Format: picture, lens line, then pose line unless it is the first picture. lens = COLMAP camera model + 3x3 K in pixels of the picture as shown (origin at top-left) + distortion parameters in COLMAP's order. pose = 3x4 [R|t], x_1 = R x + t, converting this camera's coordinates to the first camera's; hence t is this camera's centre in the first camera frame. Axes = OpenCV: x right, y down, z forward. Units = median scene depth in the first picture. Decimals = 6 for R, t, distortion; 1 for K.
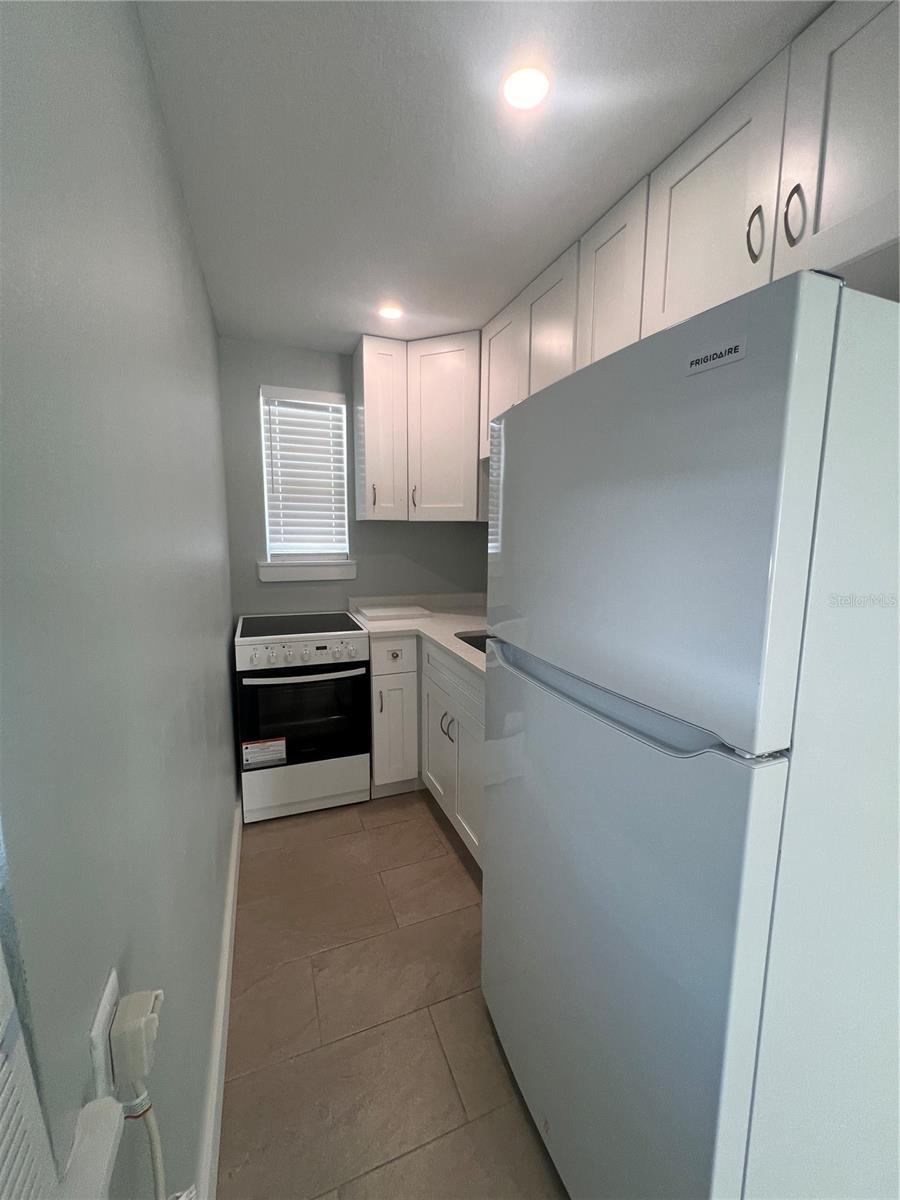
lens RADIAL K [[480.2, 0, 454.1], [0, 480.2, 598.6], [0, 0, 1]] dist [-0.000209, 0.000001]
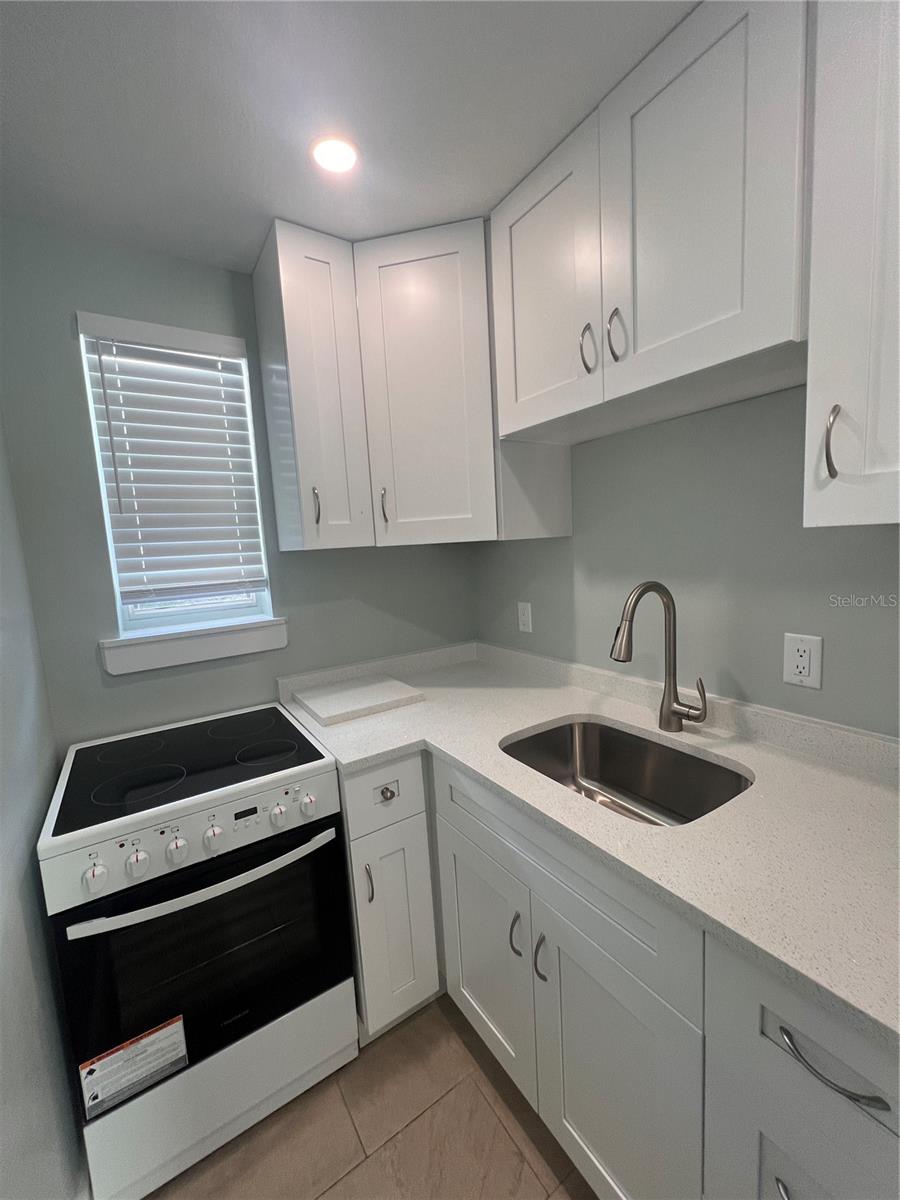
lens RADIAL K [[480.2, 0, 454.1], [0, 480.2, 598.6], [0, 0, 1]] dist [-0.000209, 0.000001]
pose [[0.976873, -0.087547, 0.195075, -0.127971], [0.092272, 0.995617, -0.015251, -0.082945], [-0.192884, 0.032898, 0.980670, 0.414454]]
